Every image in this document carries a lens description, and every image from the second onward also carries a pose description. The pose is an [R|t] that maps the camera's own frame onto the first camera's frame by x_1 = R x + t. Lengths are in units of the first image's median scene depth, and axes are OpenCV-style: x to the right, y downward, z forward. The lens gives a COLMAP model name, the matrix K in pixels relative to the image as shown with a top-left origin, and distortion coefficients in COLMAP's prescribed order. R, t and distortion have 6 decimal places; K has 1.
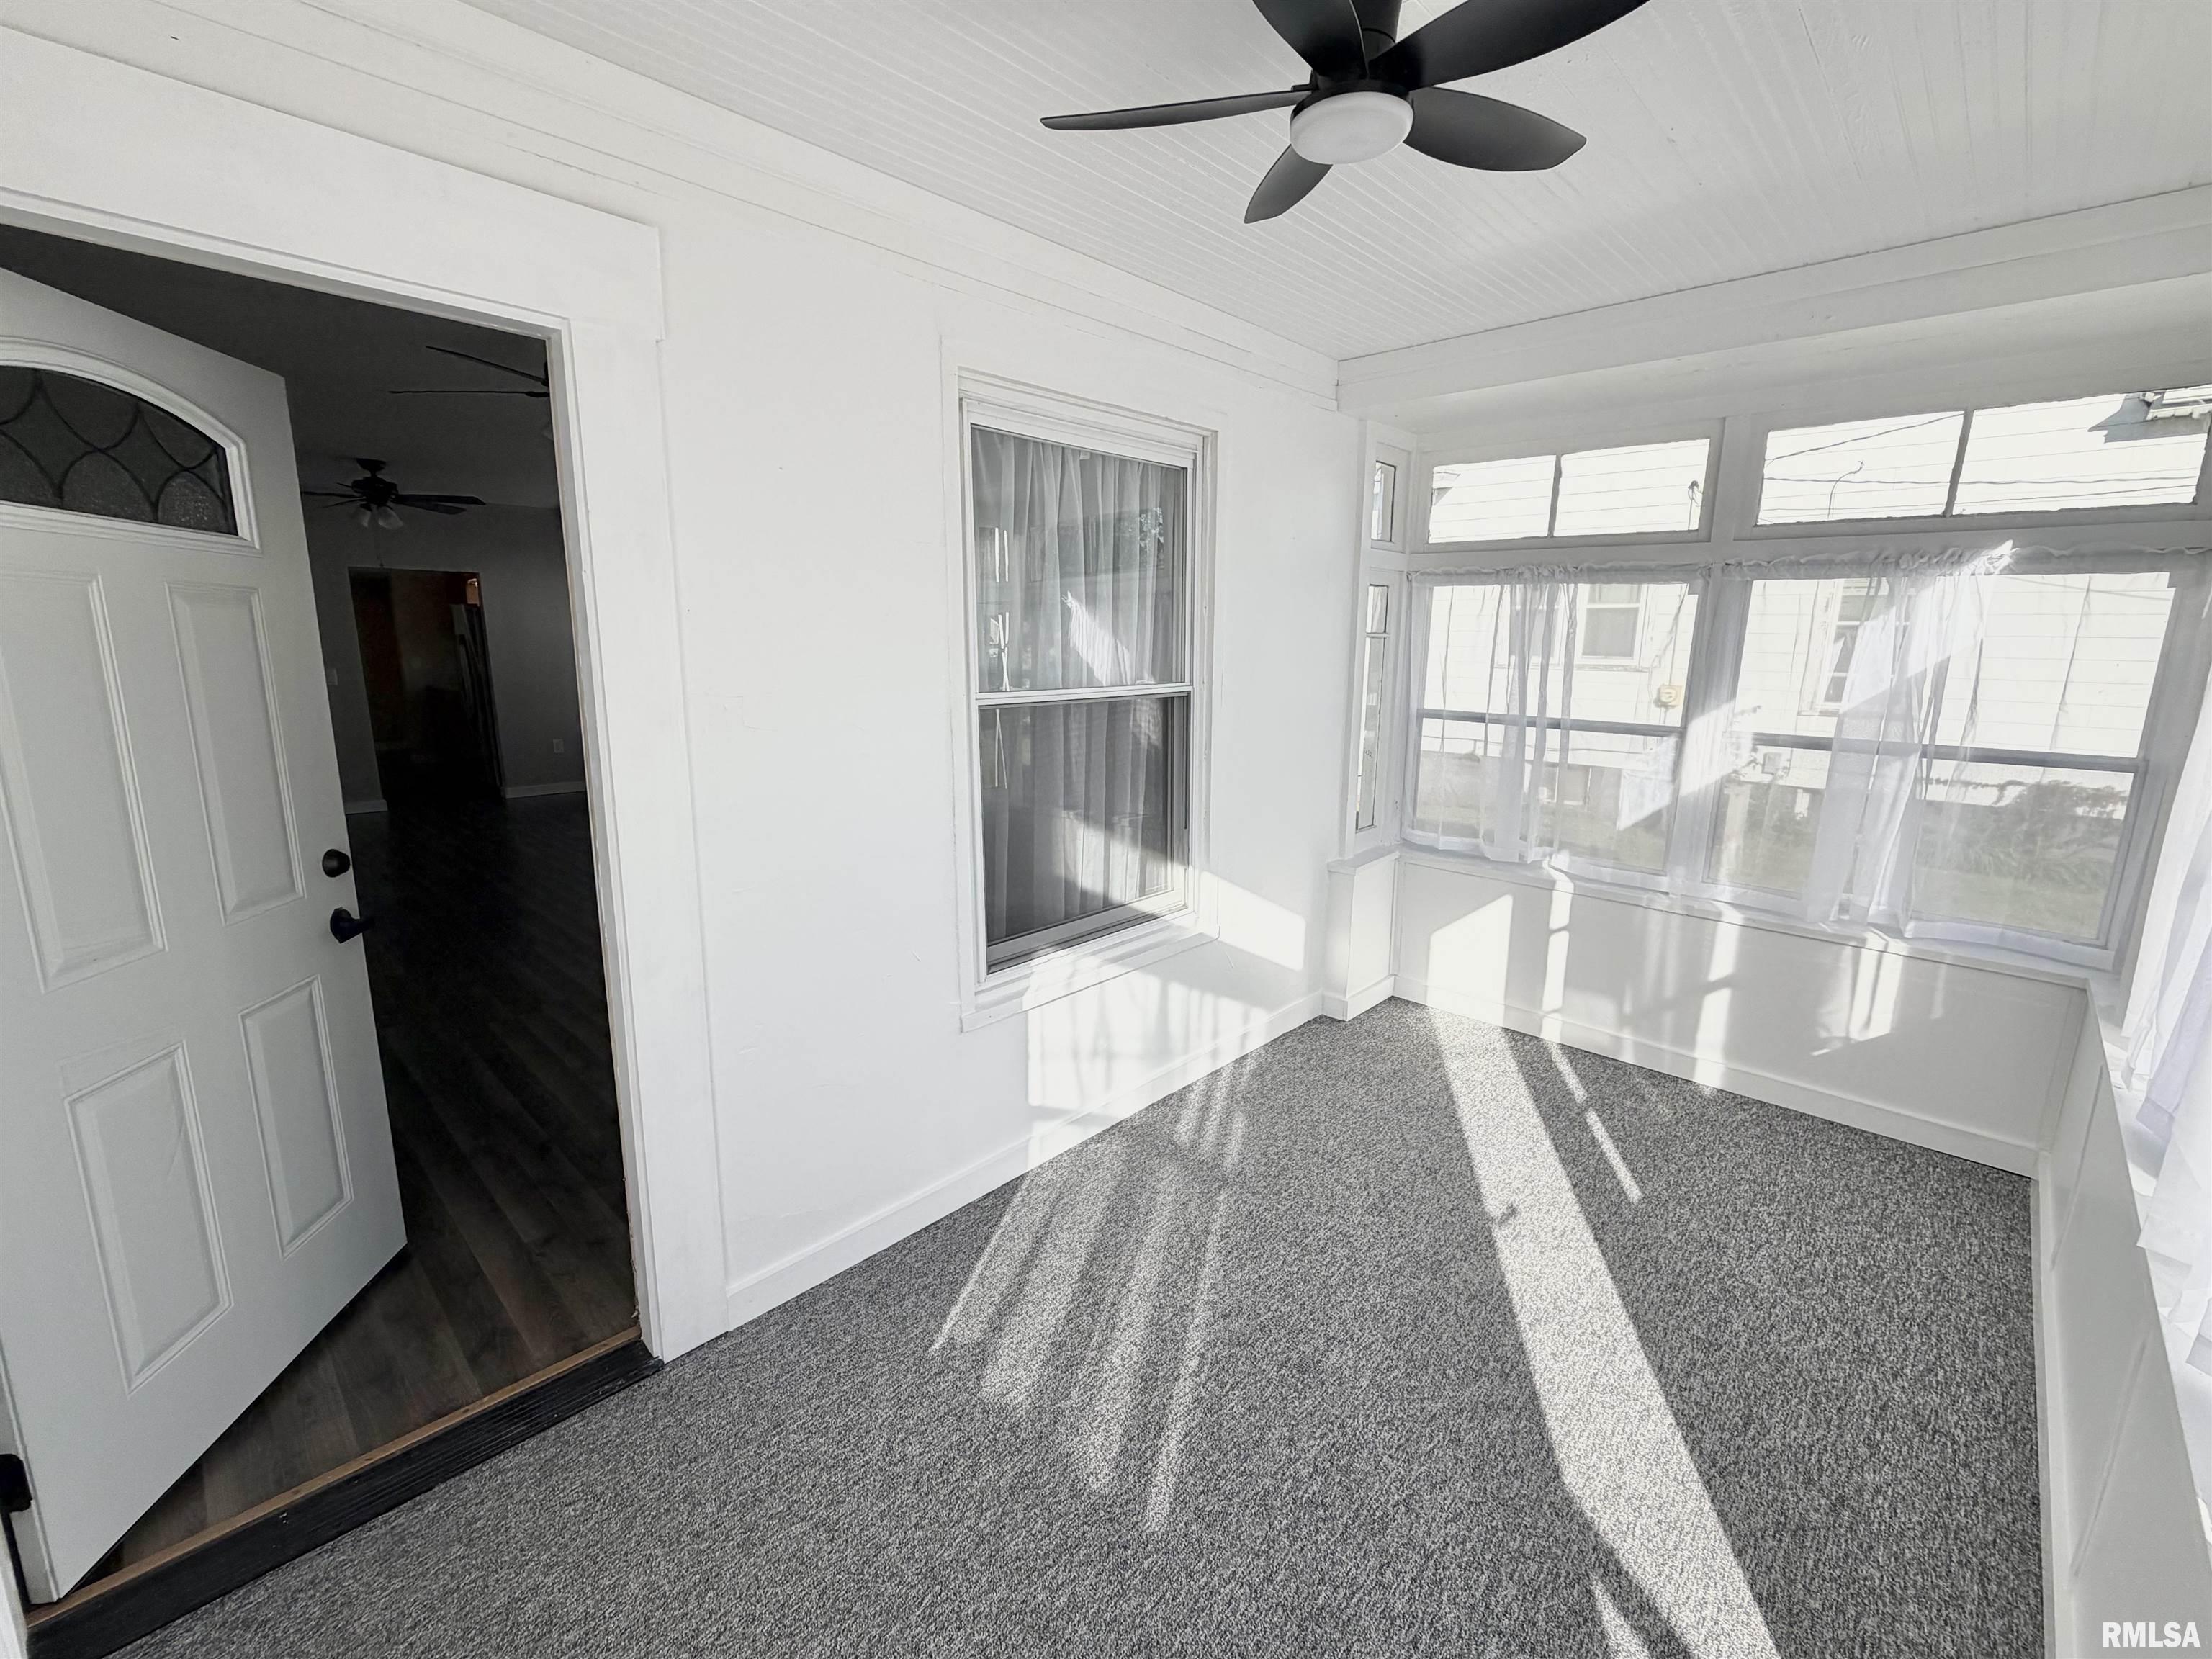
lens RADIAL K [[944.6, 0, 1106.0], [0, 944.6, 829.5], [0, 0, 1]] dist [0.001150, -0.000161]
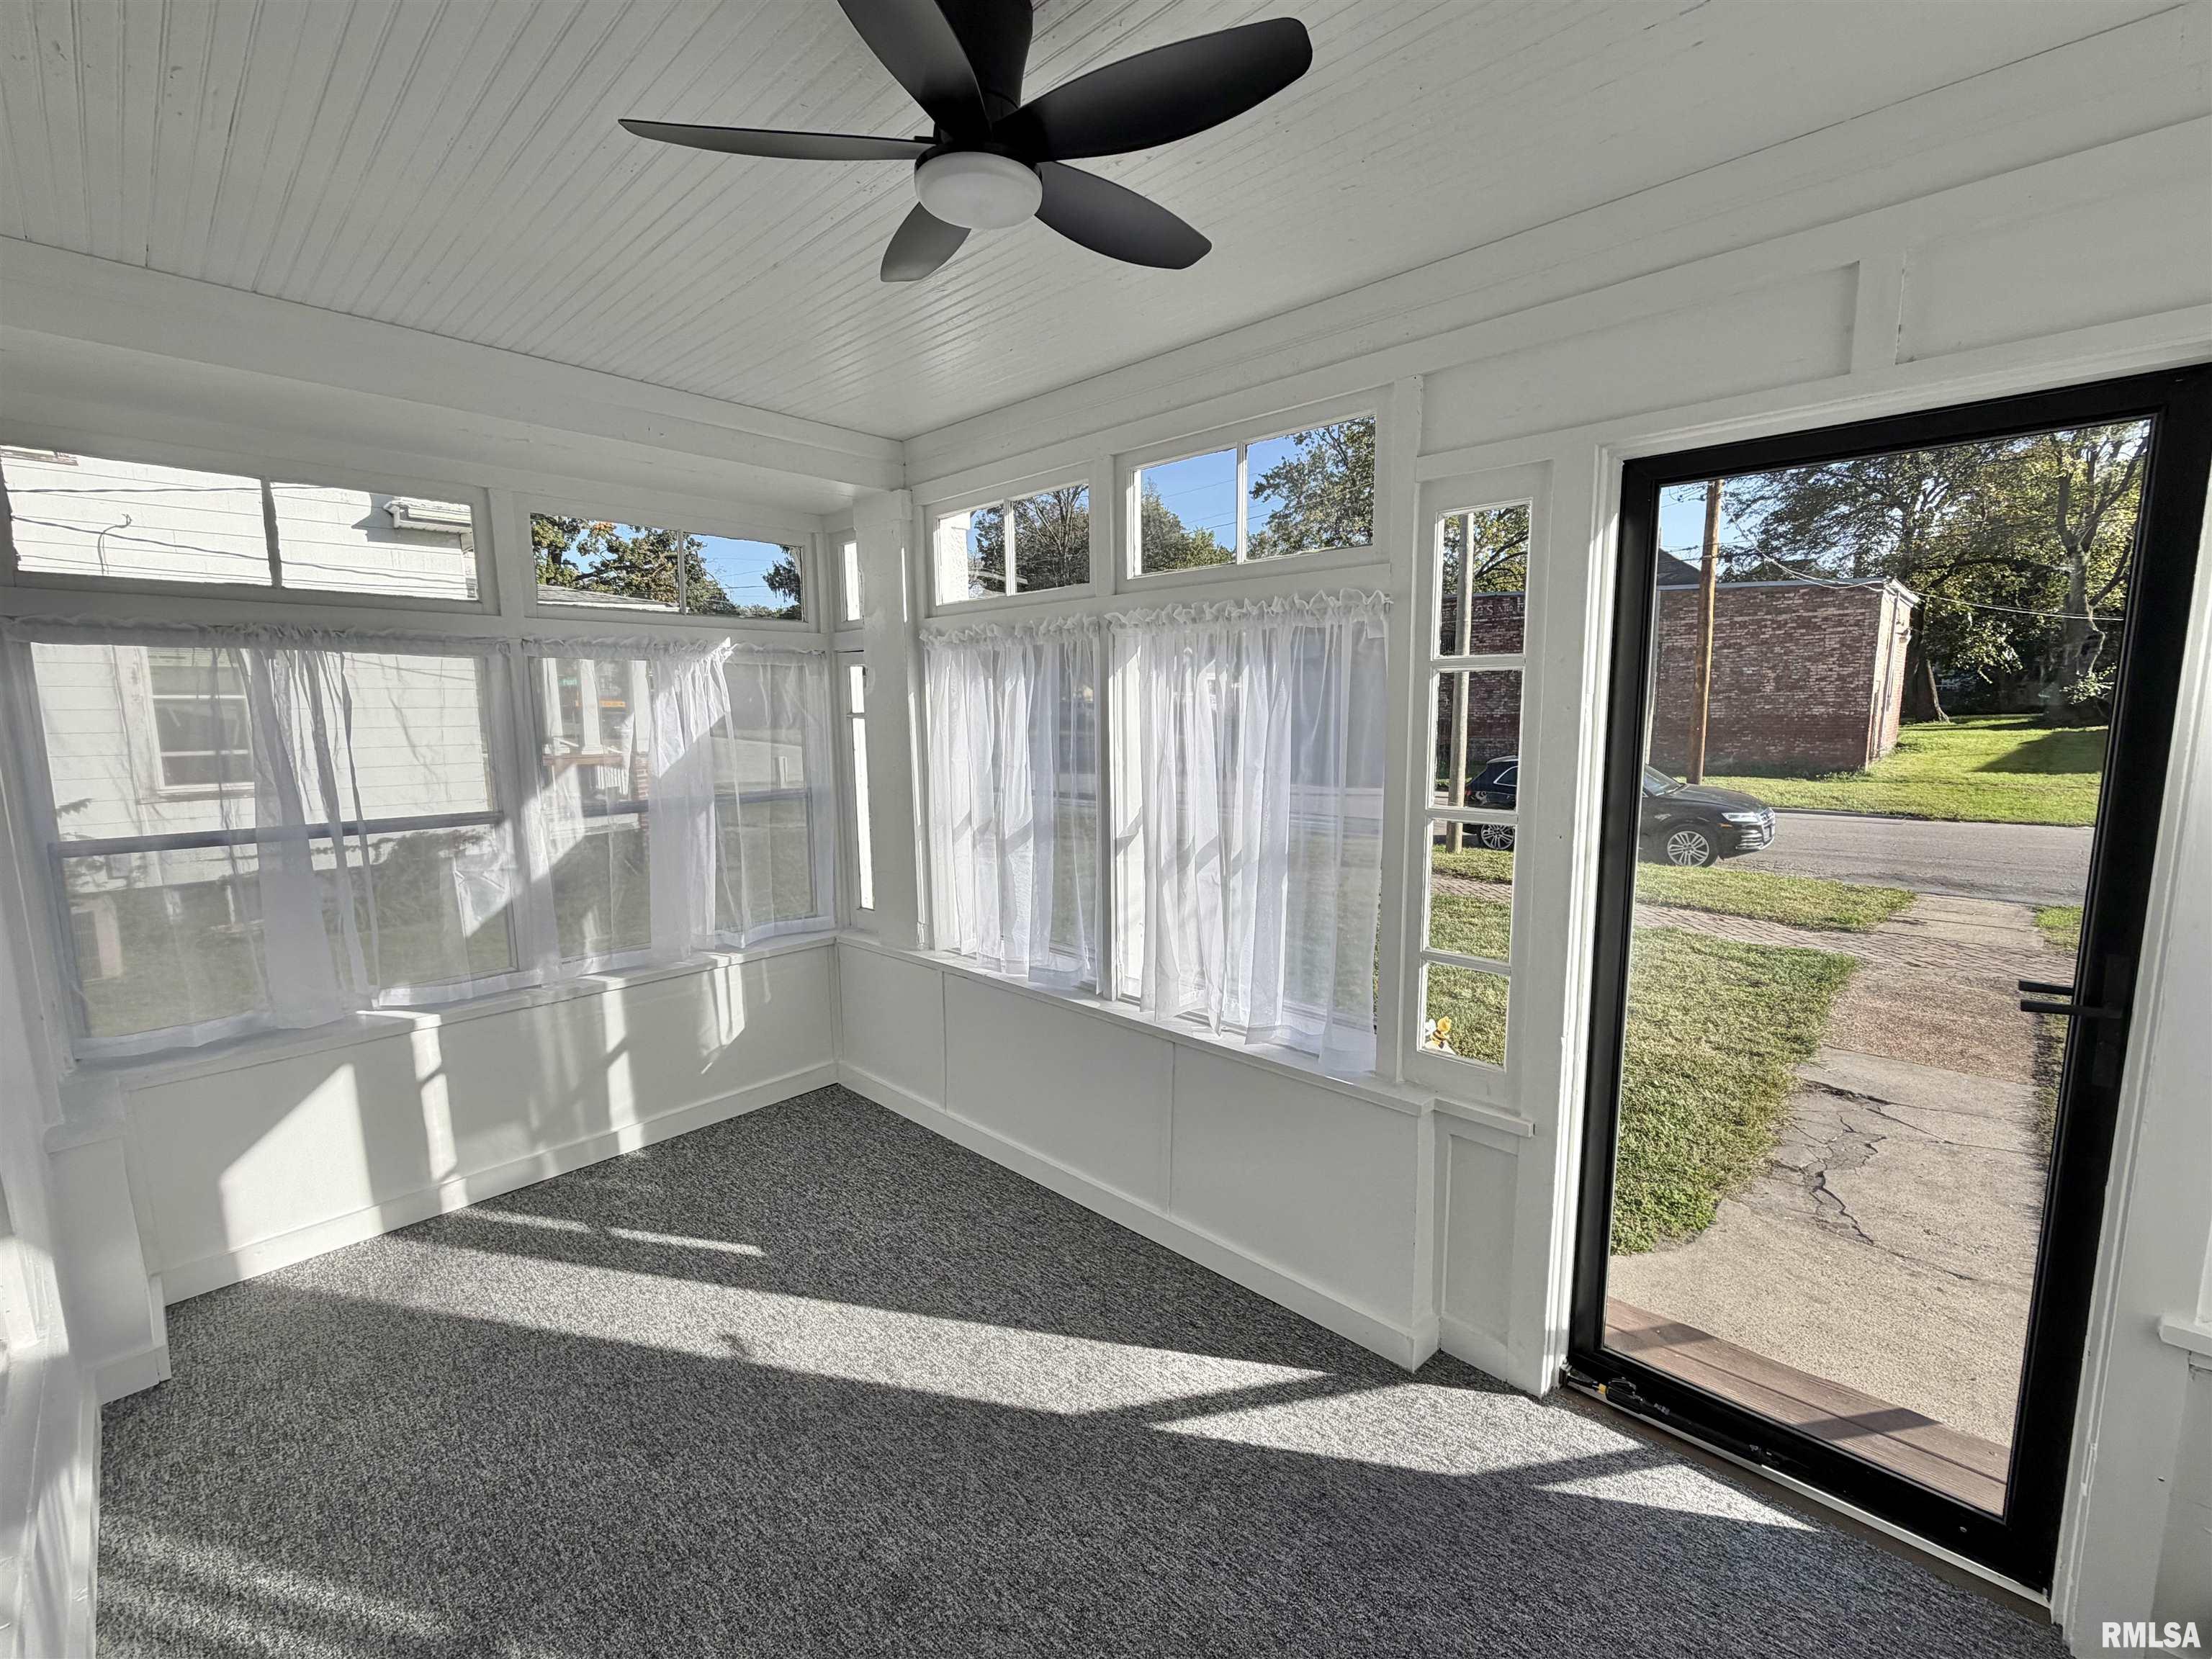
lens RADIAL K [[944.6, 0, 1106.0], [0, 944.6, 829.5], [0, 0, 1]] dist [0.001150, -0.000161]
pose [[0.004428, -0.143425, 0.989651, -0.312349], [0.215040, 0.966644, 0.139128, -0.093375], [-0.976595, 0.212199, 0.035122, 0.398133]]
